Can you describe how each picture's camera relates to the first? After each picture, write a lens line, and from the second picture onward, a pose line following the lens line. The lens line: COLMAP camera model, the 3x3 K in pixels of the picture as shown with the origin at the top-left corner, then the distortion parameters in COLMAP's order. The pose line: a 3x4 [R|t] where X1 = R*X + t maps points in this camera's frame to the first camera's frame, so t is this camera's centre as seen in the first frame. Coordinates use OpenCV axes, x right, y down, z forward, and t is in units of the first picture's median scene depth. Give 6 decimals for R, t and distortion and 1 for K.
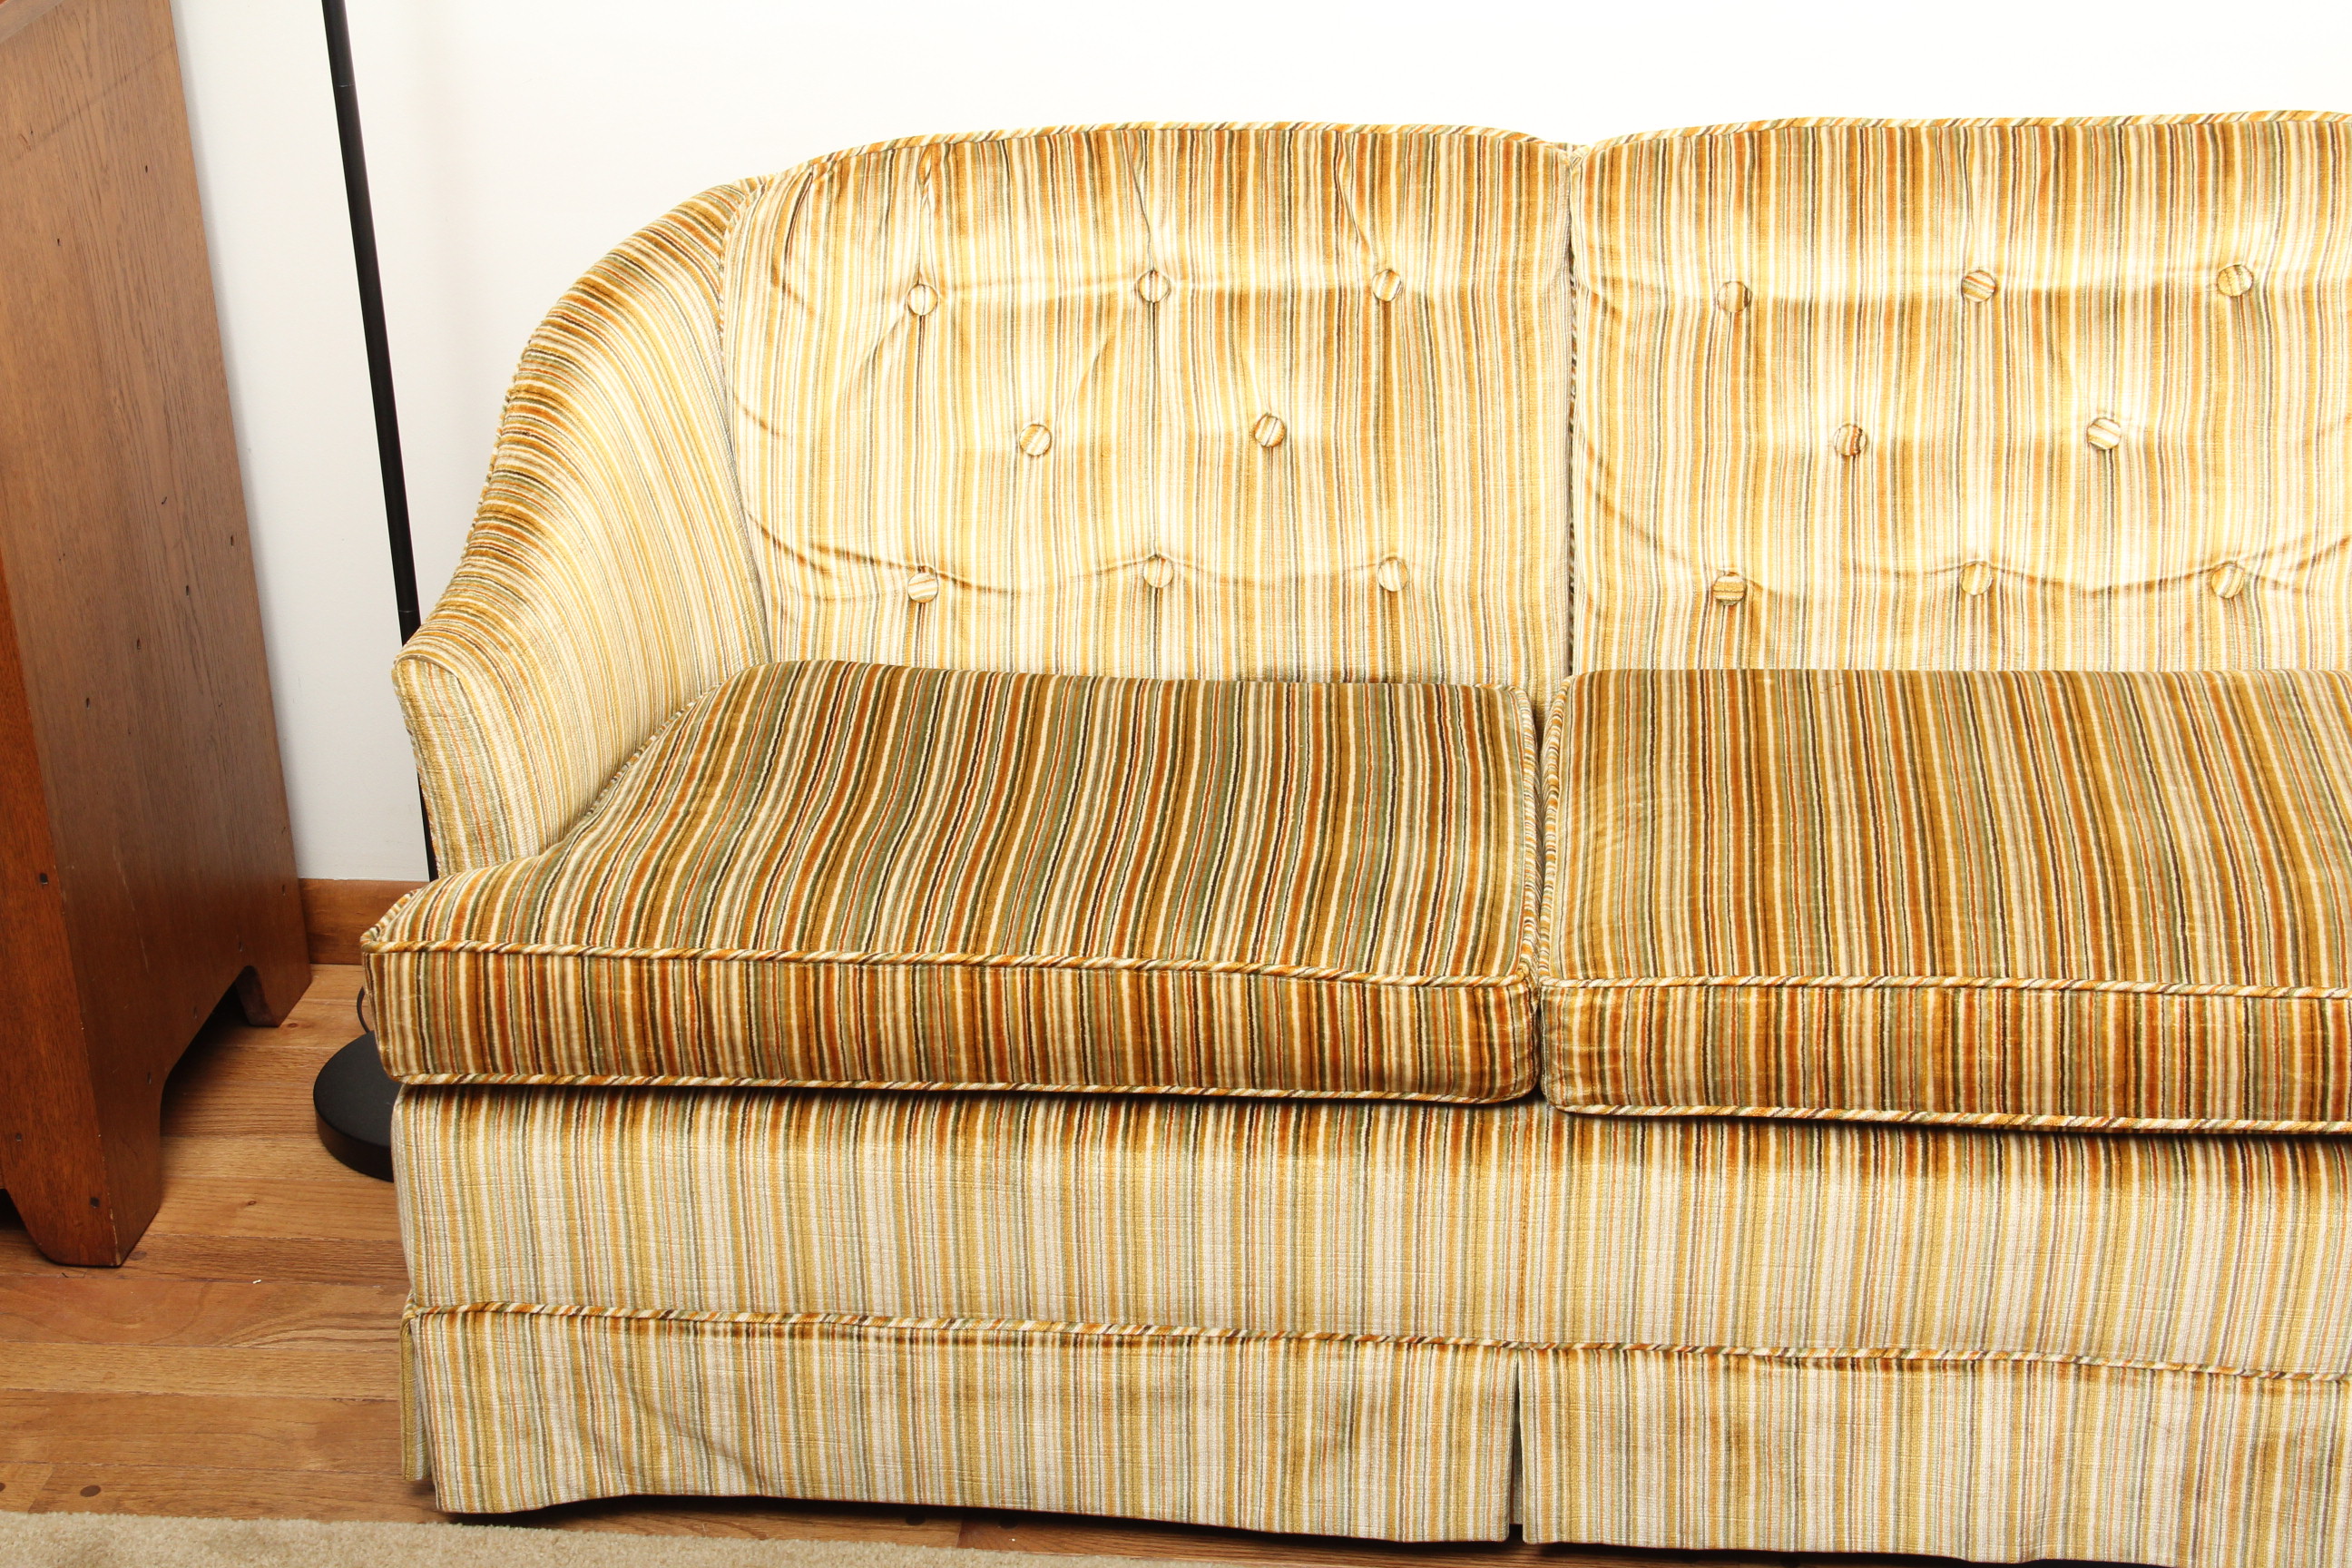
lens RADIAL K [[4045.9, 0, 1142.2], [0, 4045.9, 805.1], [0, 0, 1]] dist [0.196794, 0.000000]
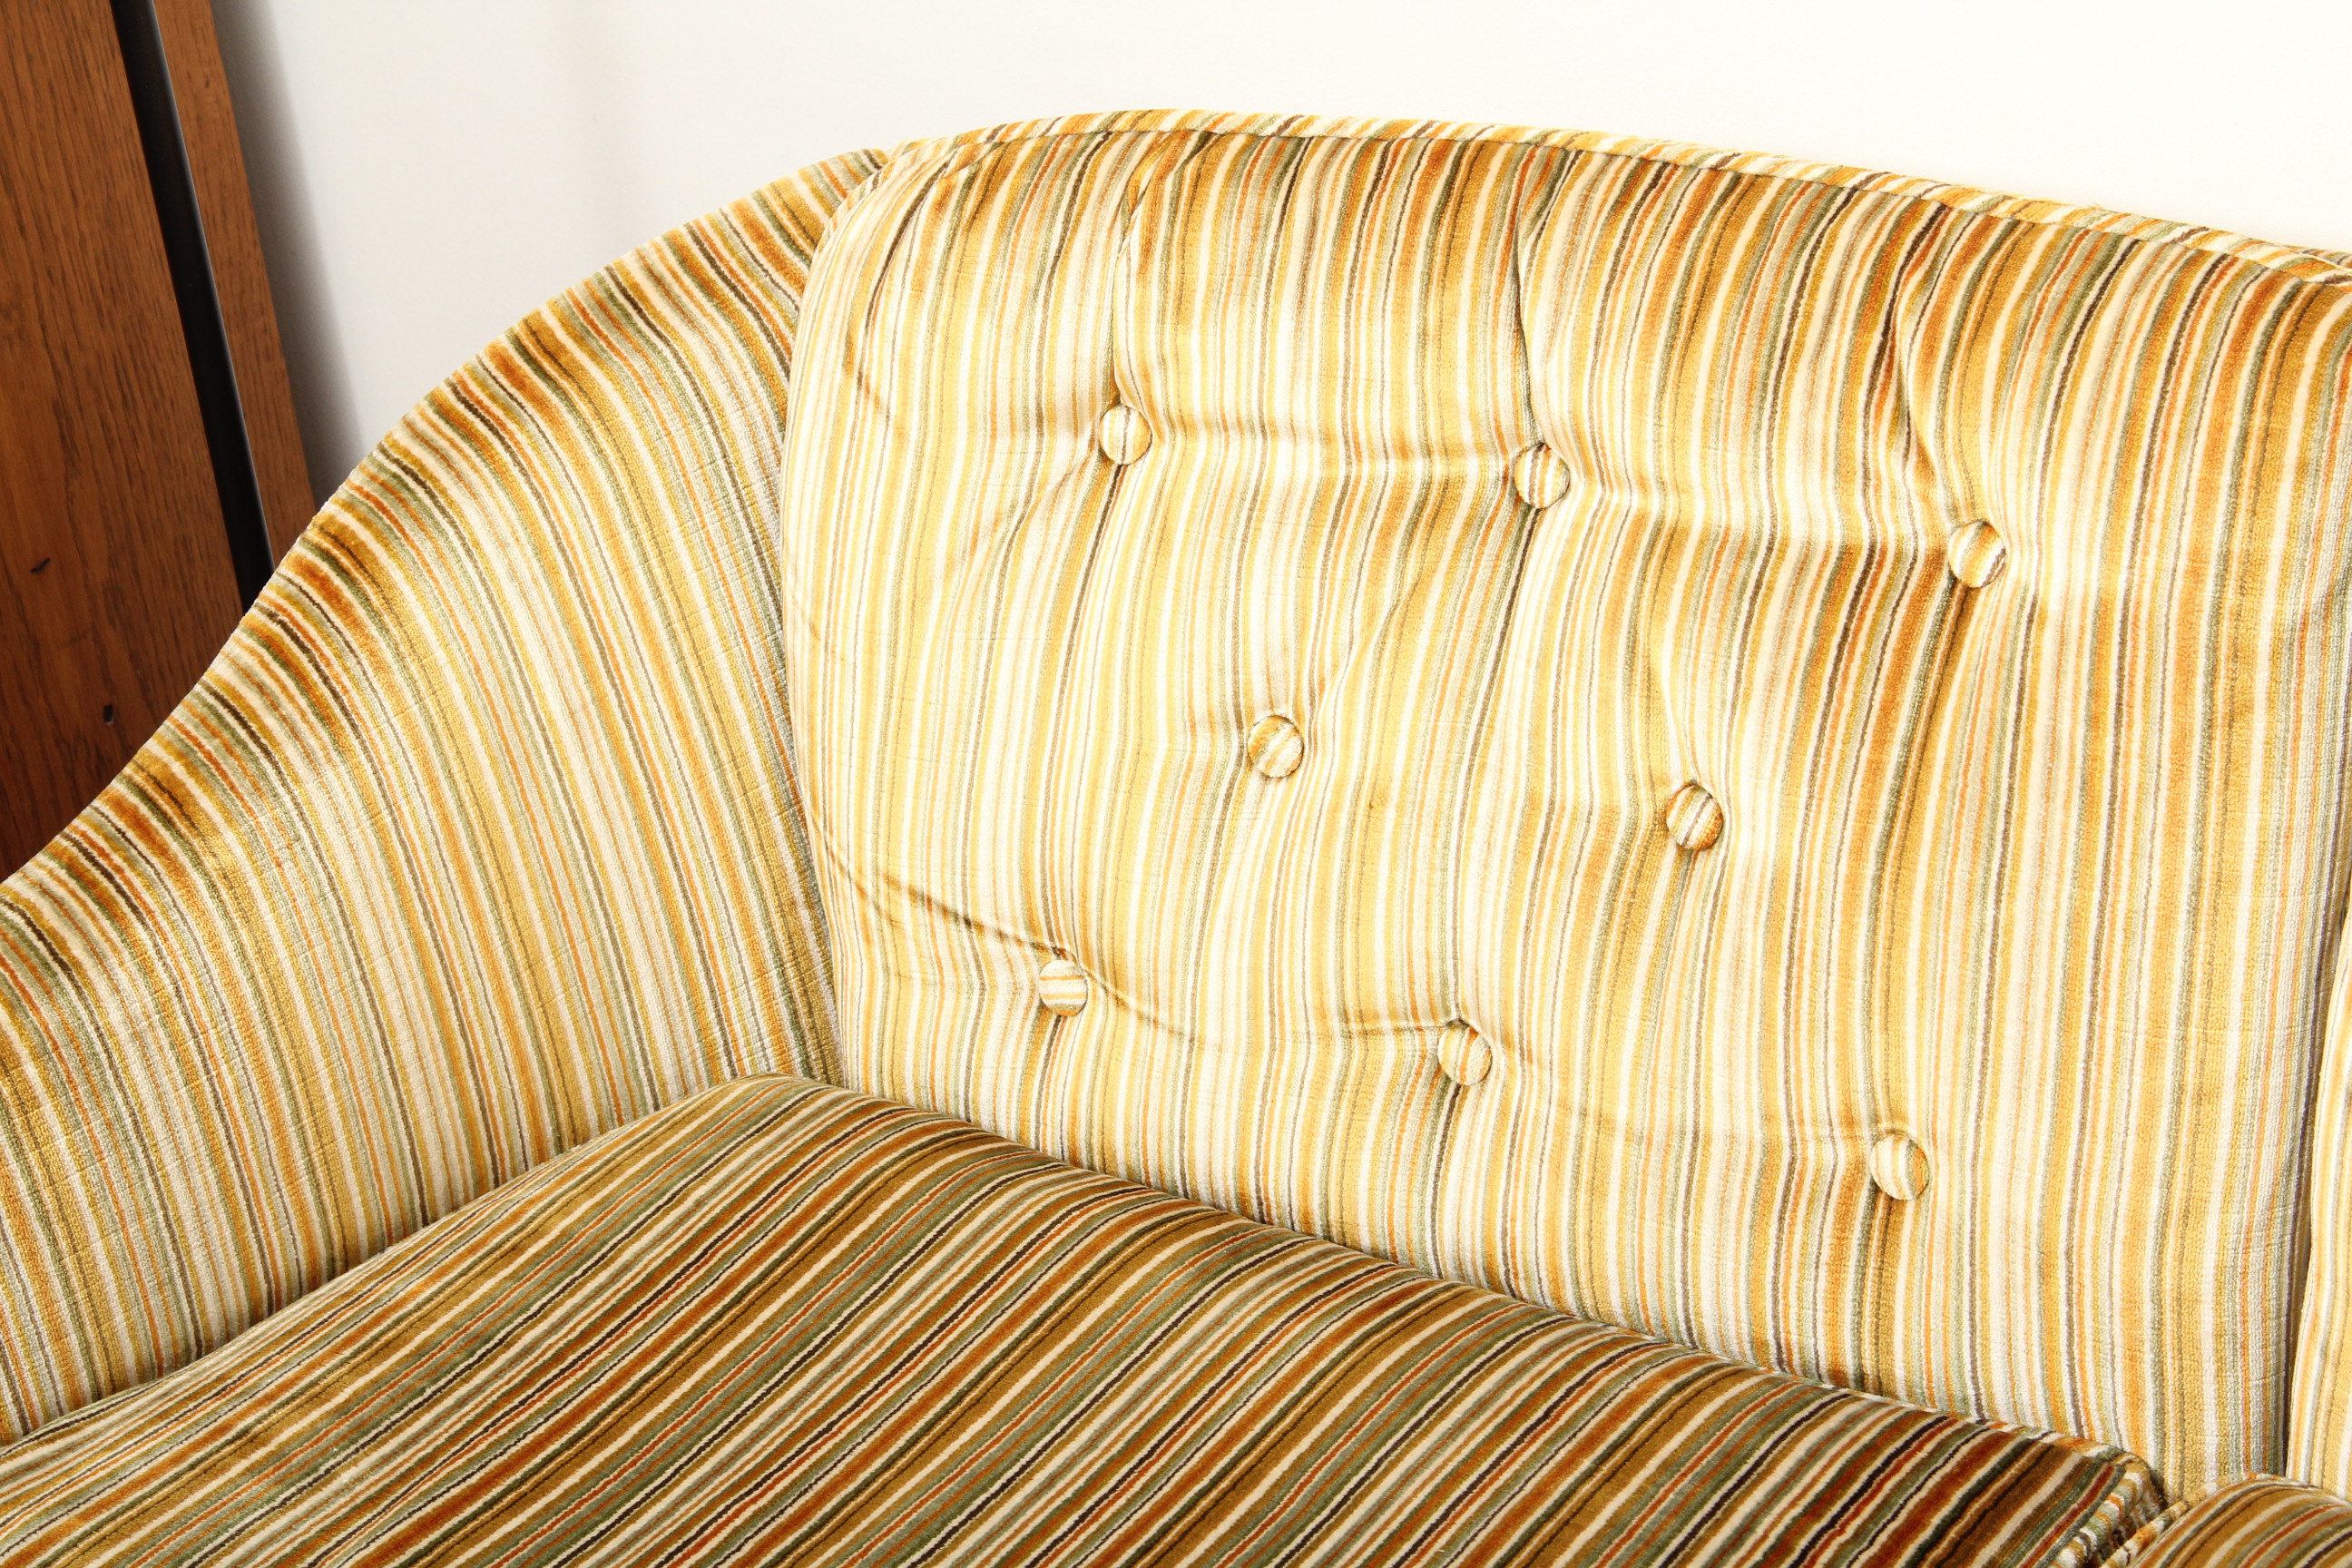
lens RADIAL K [[5529.2, 0, 1162.0], [0, 5529.2, 797.7], [0, 0, 1]] dist [0.368515, 0.000000]
pose [[0.867978, 0.177114, -0.463944, 0.304043], [-0.140226, 0.983631, 0.113165, -0.173876], [0.476393, -0.033168, 0.878607, 0.435129]]
